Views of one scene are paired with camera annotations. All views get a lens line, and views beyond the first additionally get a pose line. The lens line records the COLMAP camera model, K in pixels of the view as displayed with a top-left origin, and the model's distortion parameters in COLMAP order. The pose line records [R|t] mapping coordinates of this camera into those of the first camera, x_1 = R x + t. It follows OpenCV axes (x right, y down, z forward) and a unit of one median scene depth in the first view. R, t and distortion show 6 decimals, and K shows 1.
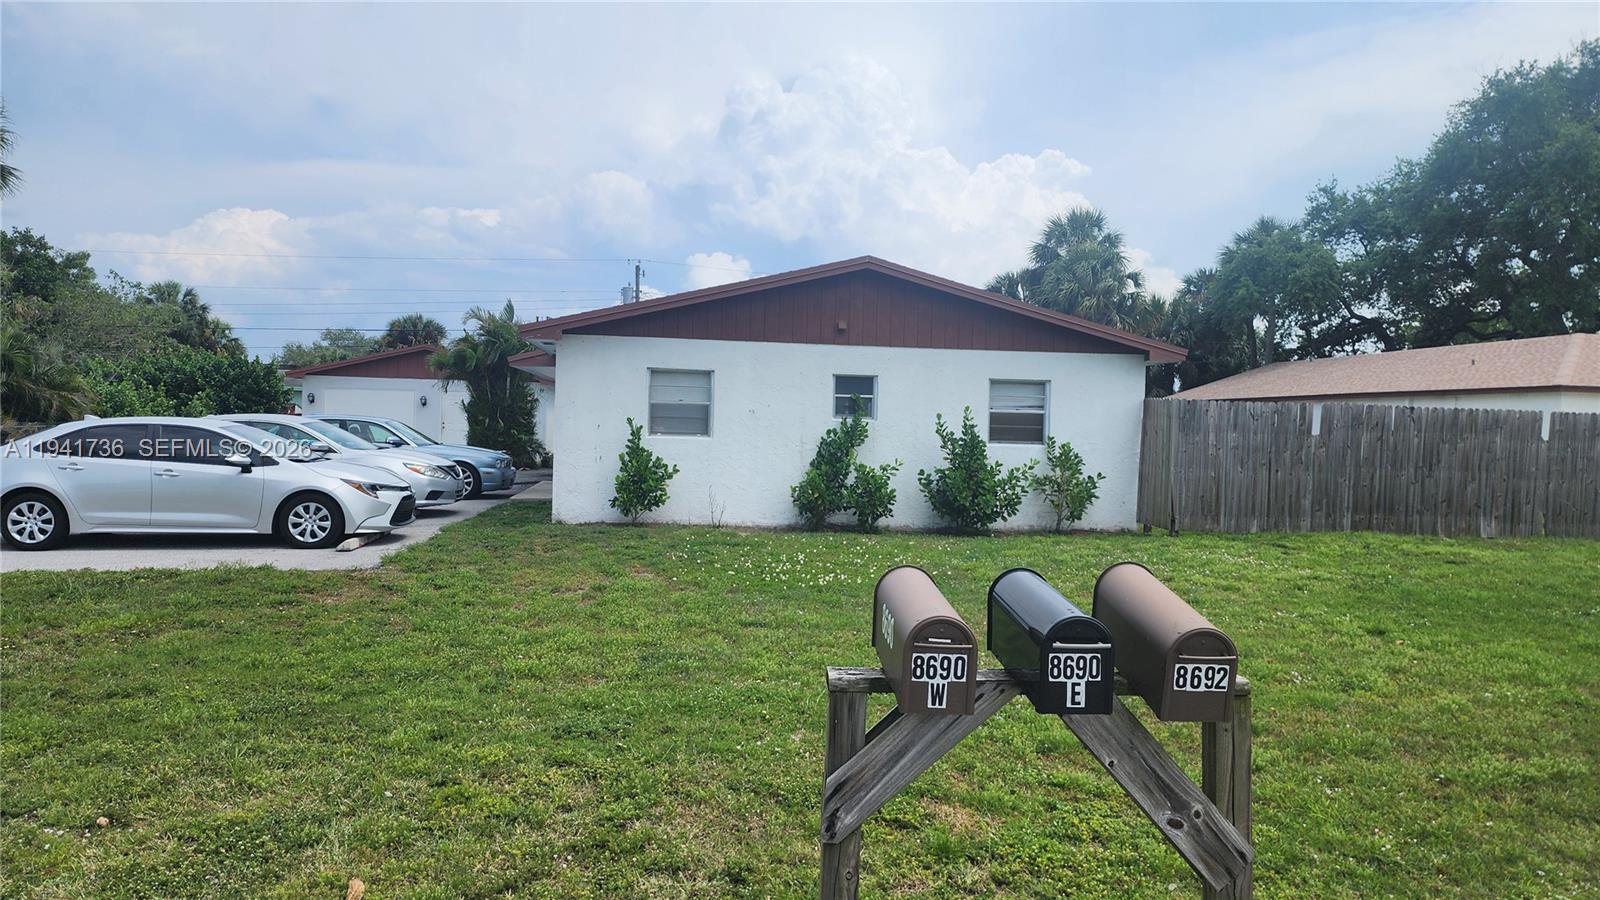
lens RADIAL K [[1059.5, 0, 796.1], [0, 1059.5, 446.8], [0, 0, 1]] dist [0.084061, -0.071647]
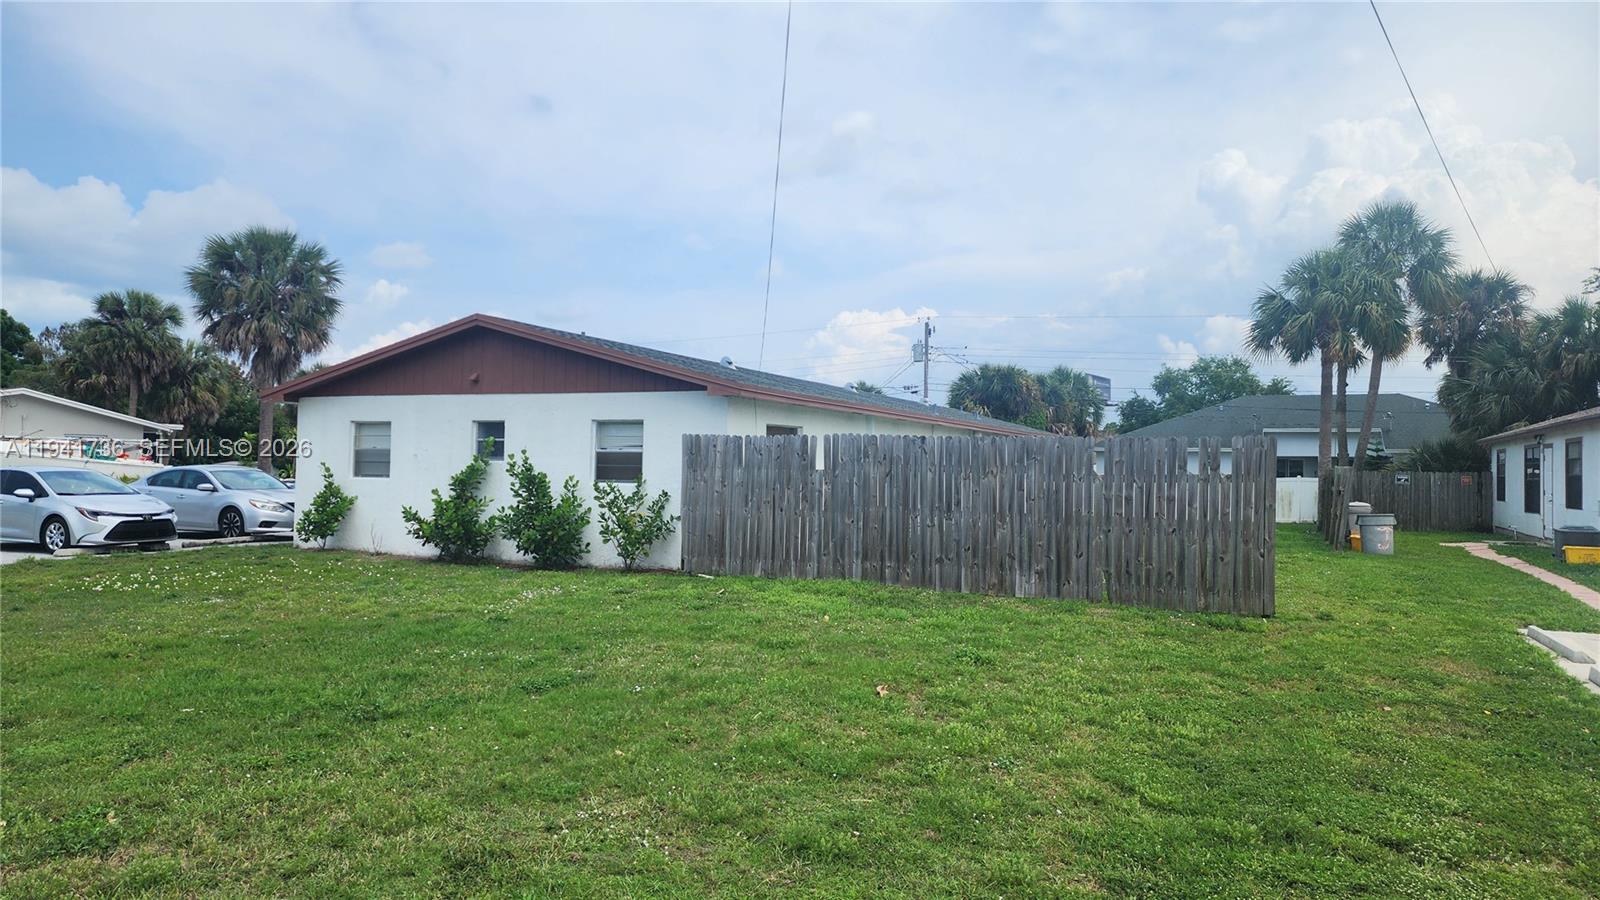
lens RADIAL K [[1059.5, 0, 787.4], [0, 1059.5, 439.5], [0, 0, 1]] dist [0.084061, -0.071647]
pose [[0.833856, -0.026923, -0.551325, 0.946049], [-0.005471, 0.998358, -0.057028, 0.014118], [0.551955, 0.050570, 0.832339, 0.250022]]
